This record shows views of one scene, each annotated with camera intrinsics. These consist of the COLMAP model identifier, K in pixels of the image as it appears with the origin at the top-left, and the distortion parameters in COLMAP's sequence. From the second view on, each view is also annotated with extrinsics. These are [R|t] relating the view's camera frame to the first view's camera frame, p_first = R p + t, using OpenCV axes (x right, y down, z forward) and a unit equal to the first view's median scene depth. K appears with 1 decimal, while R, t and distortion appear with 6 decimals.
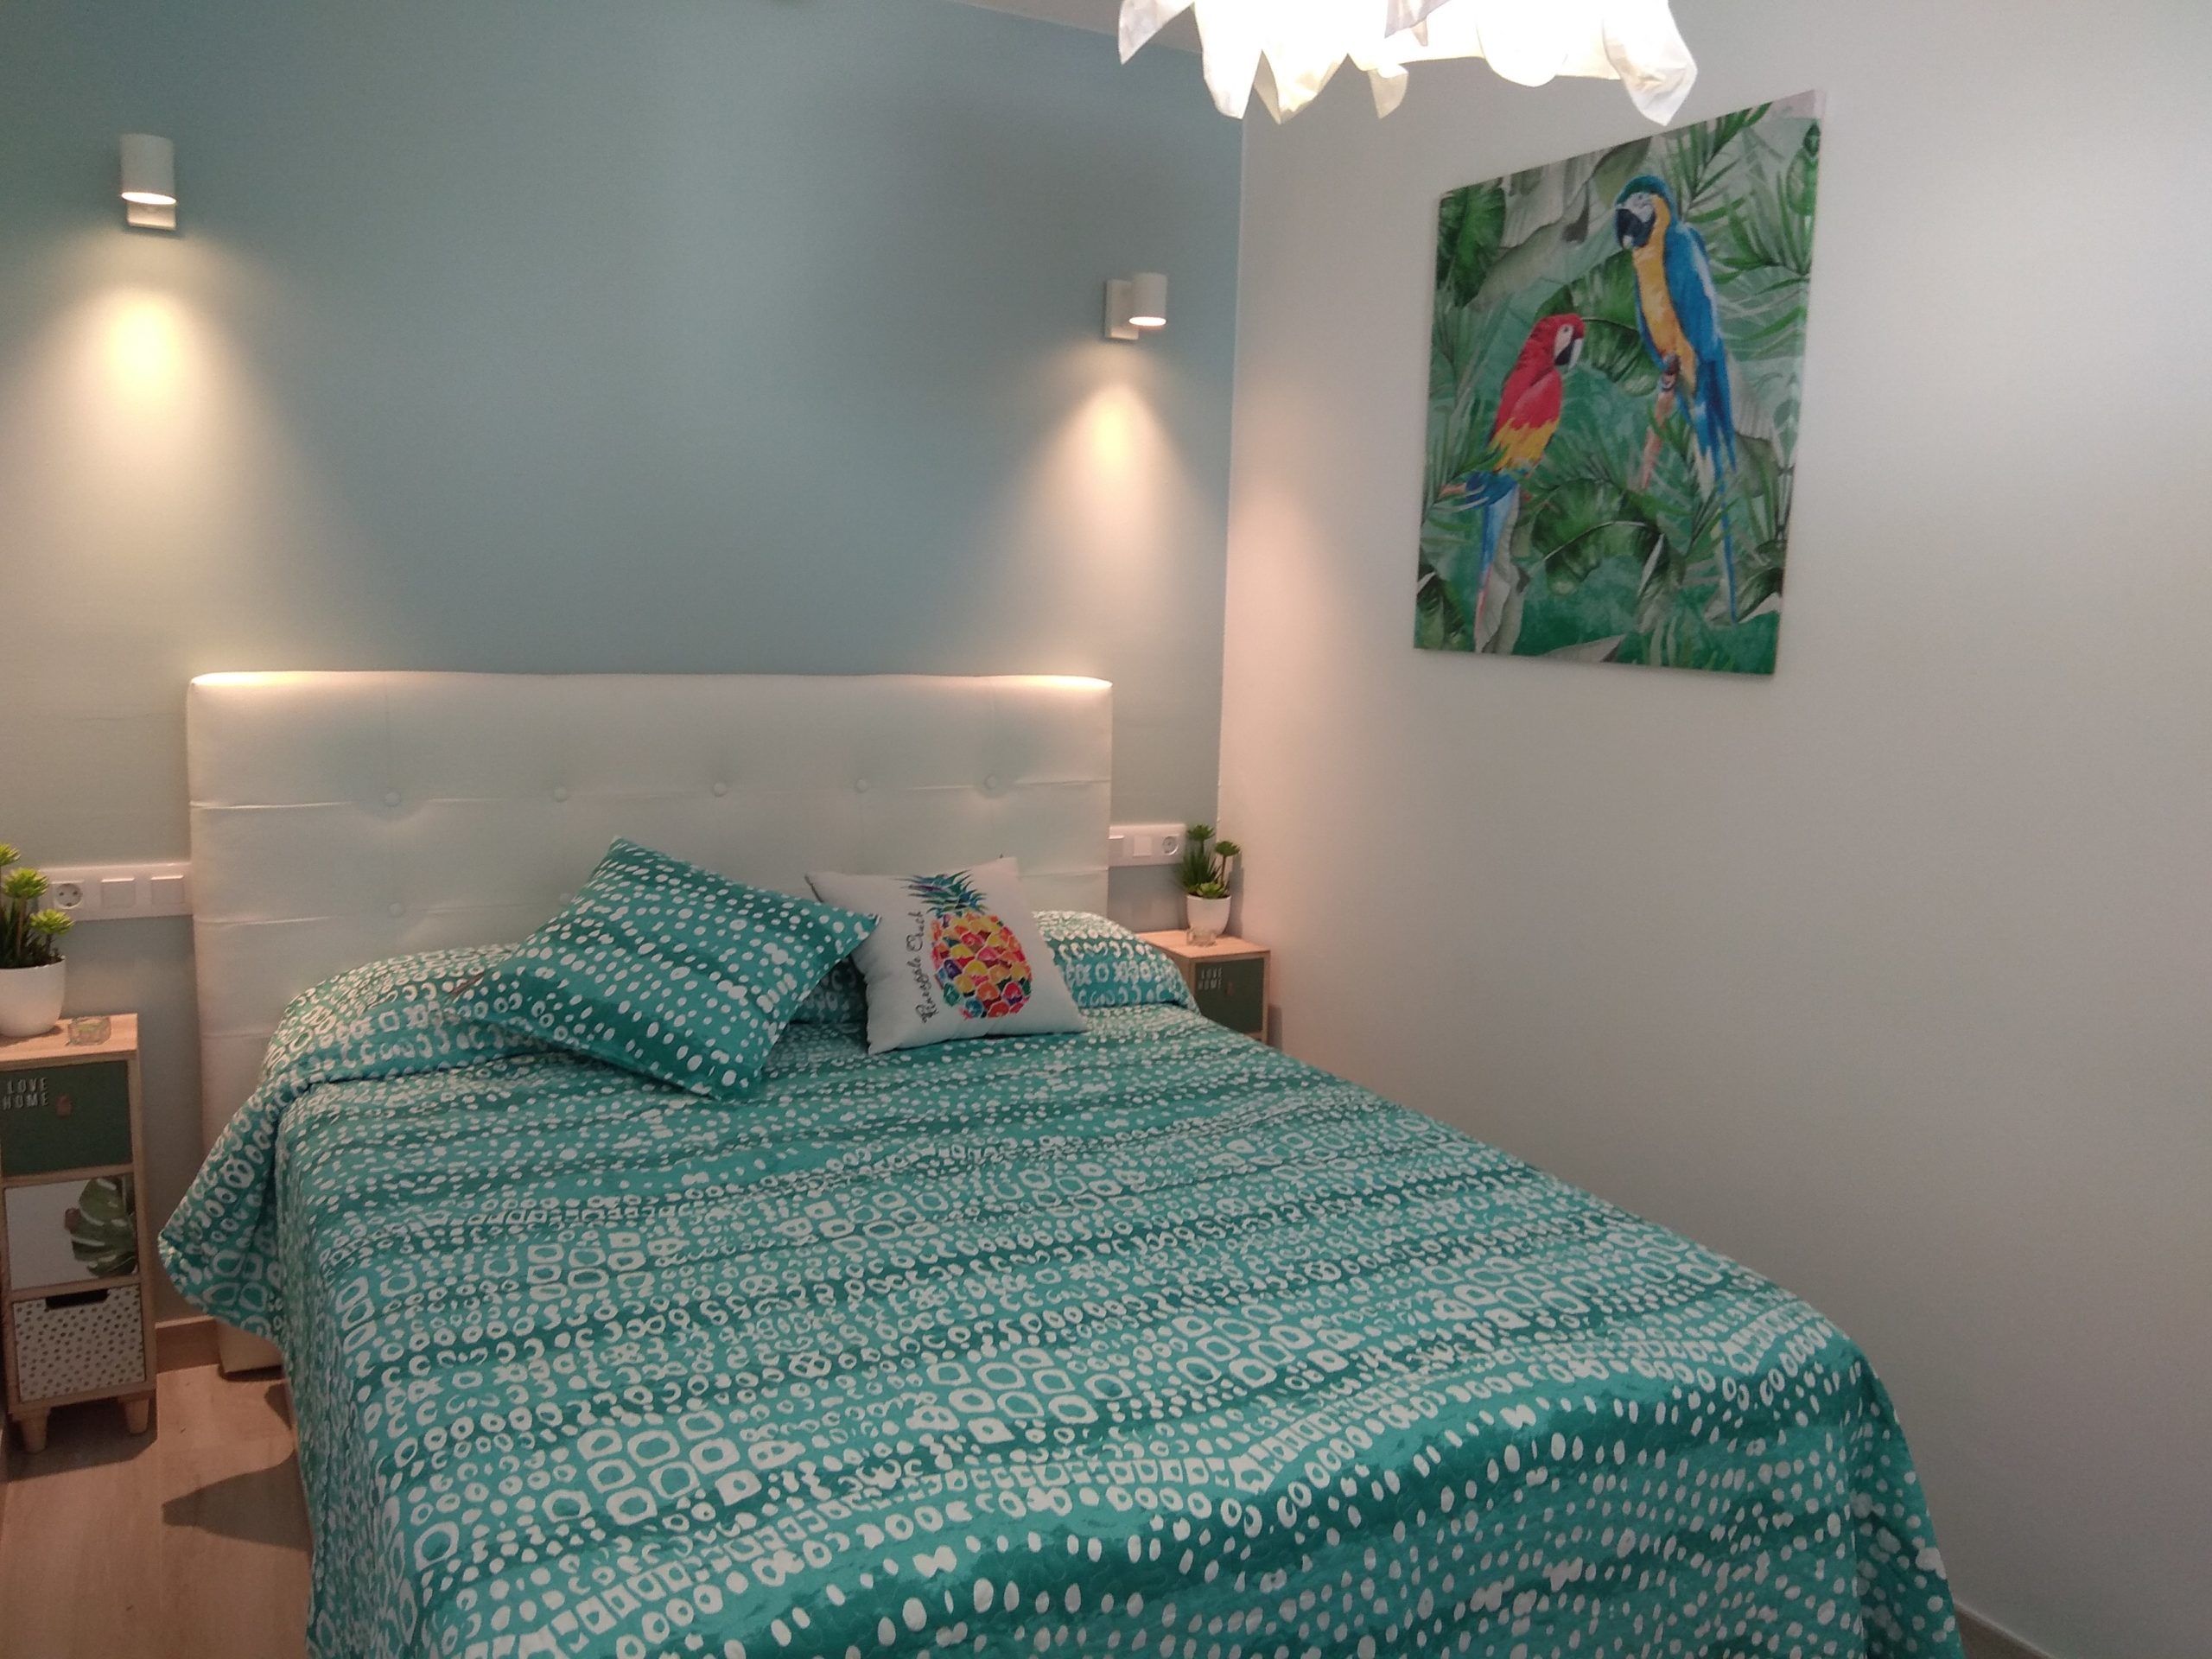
lens RADIAL K [[1706.3, 0, 1112.3], [0, 1706.3, 827.5], [0, 0, 1]] dist [0.134743, -0.238276]
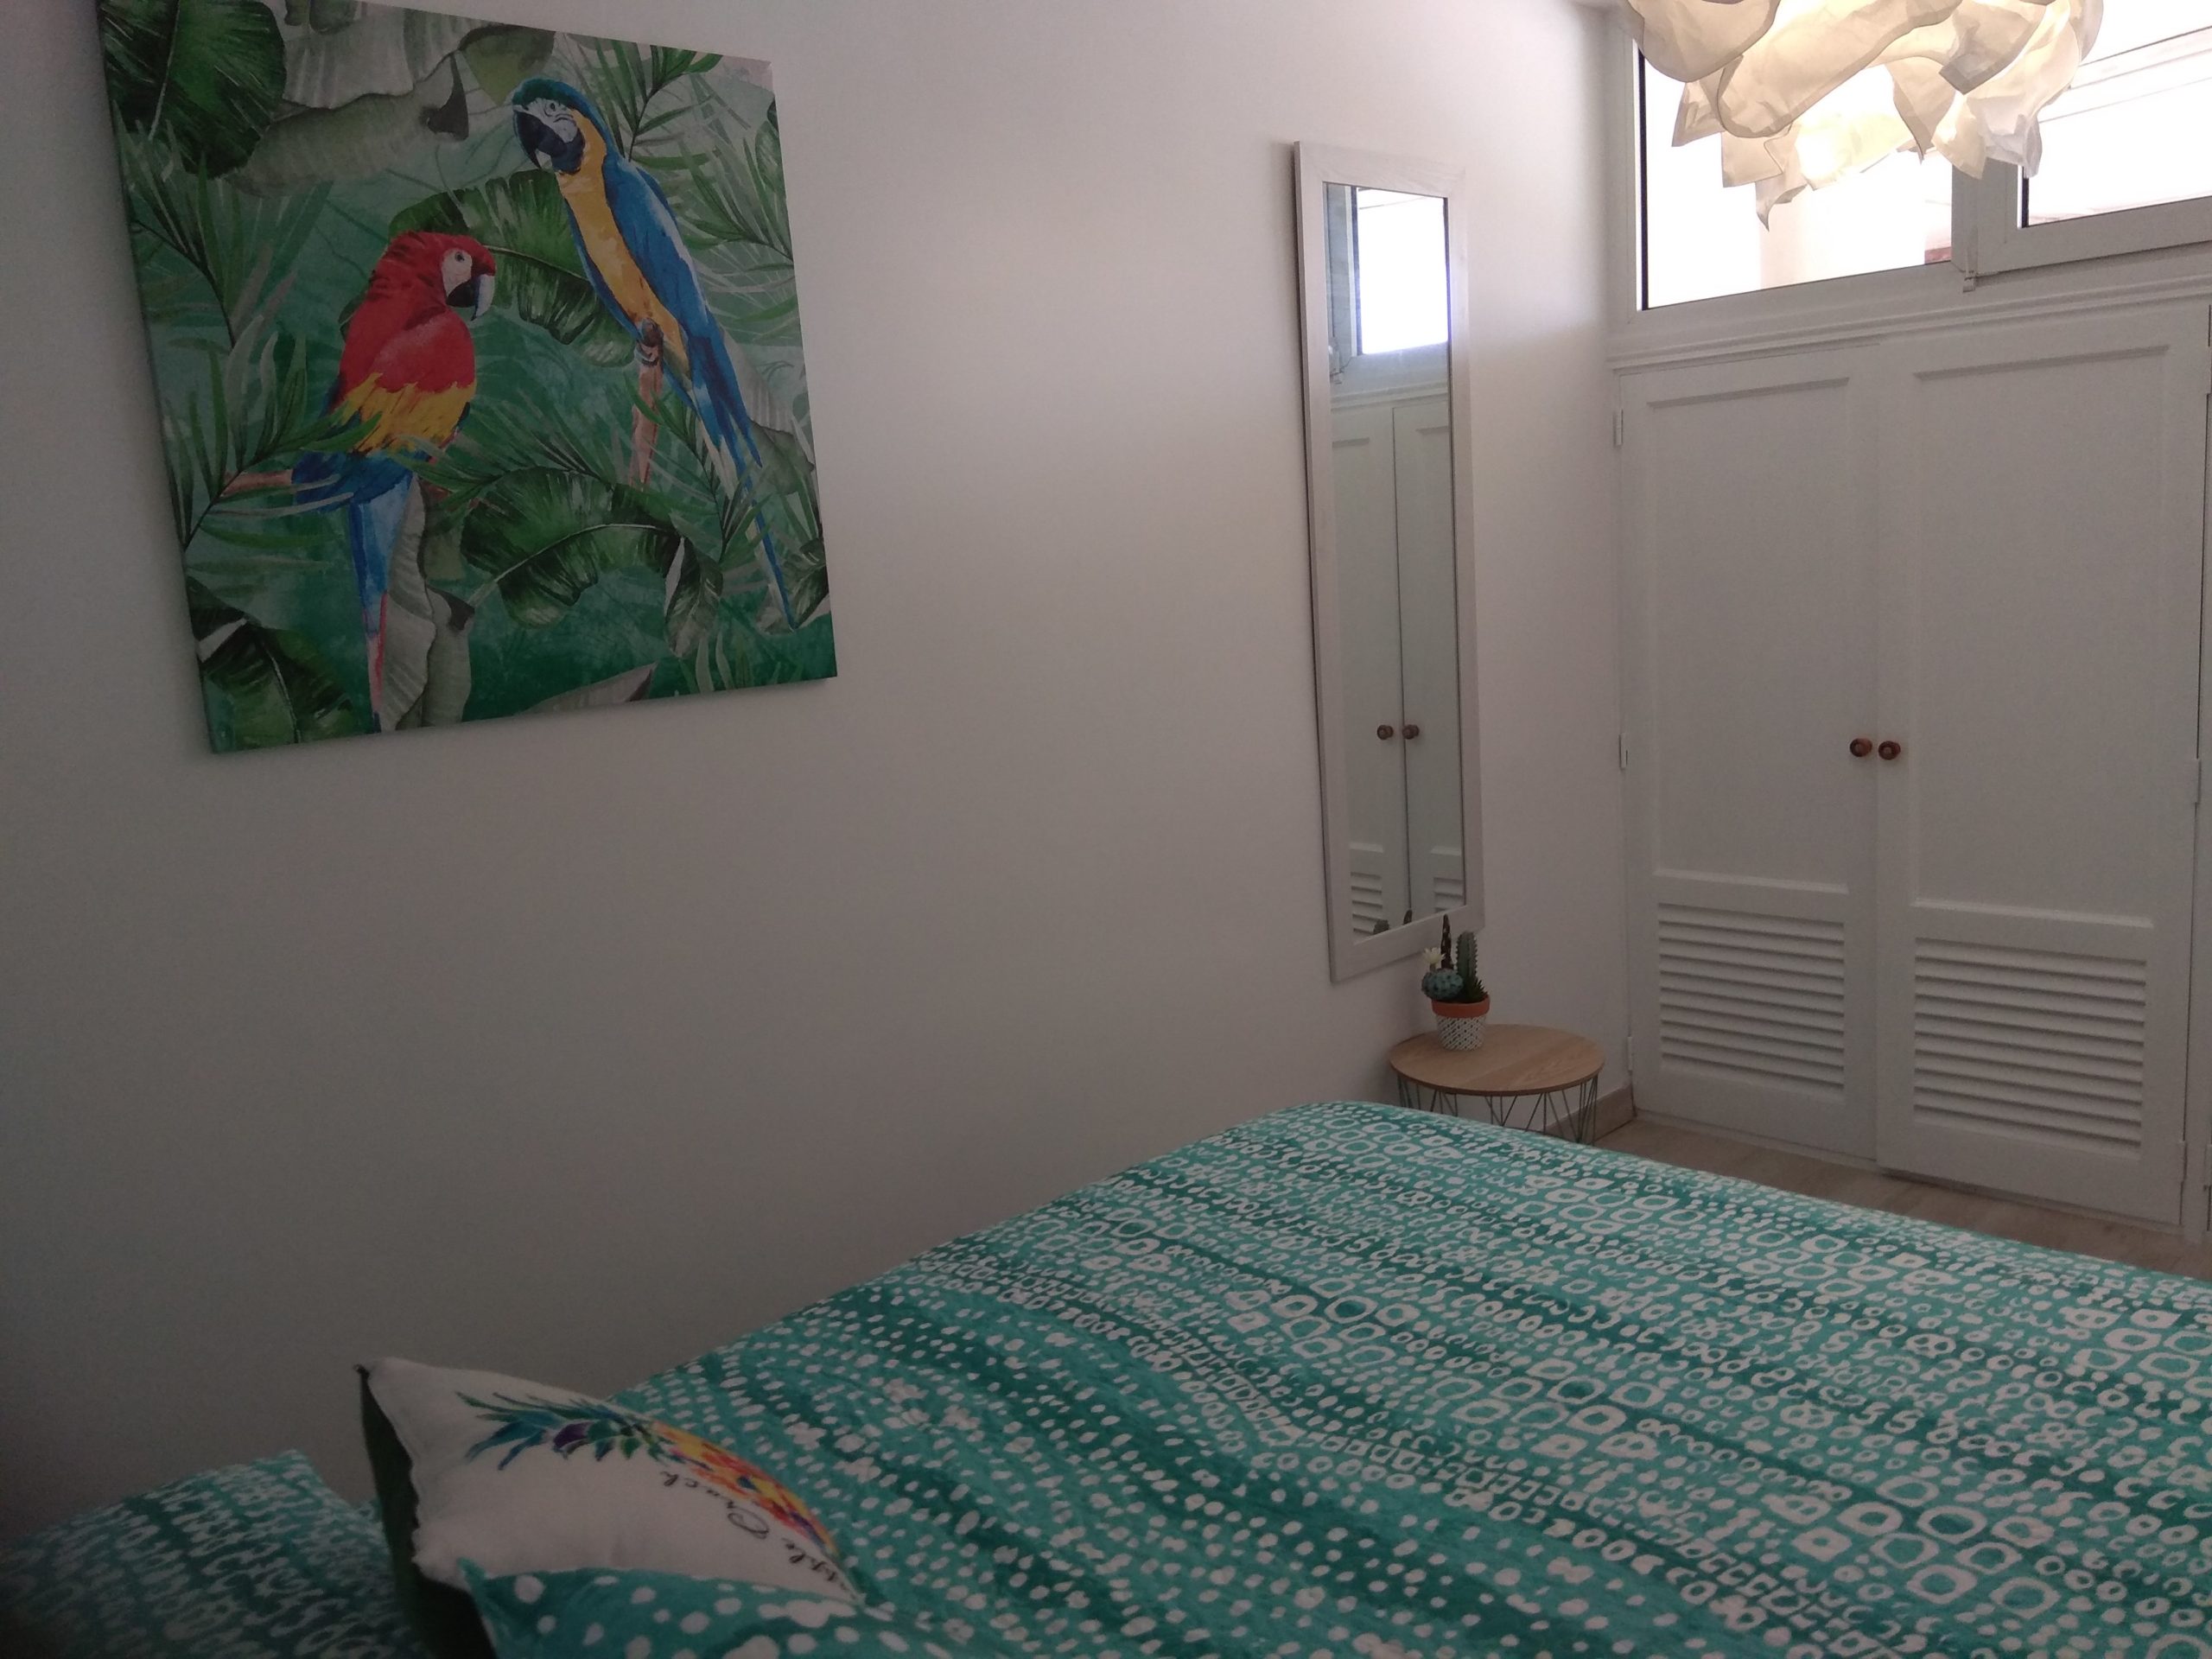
lens RADIAL K [[1706.3, 0, 1112.3], [0, 1706.3, 827.5], [0, 0, 1]] dist [0.134743, -0.238276]
pose [[-0.269549, -0.172123, 0.947479, -0.550679], [0.200635, 0.952267, 0.230071, -0.184423], [-0.941854, 0.252113, -0.222148, 1.014572]]
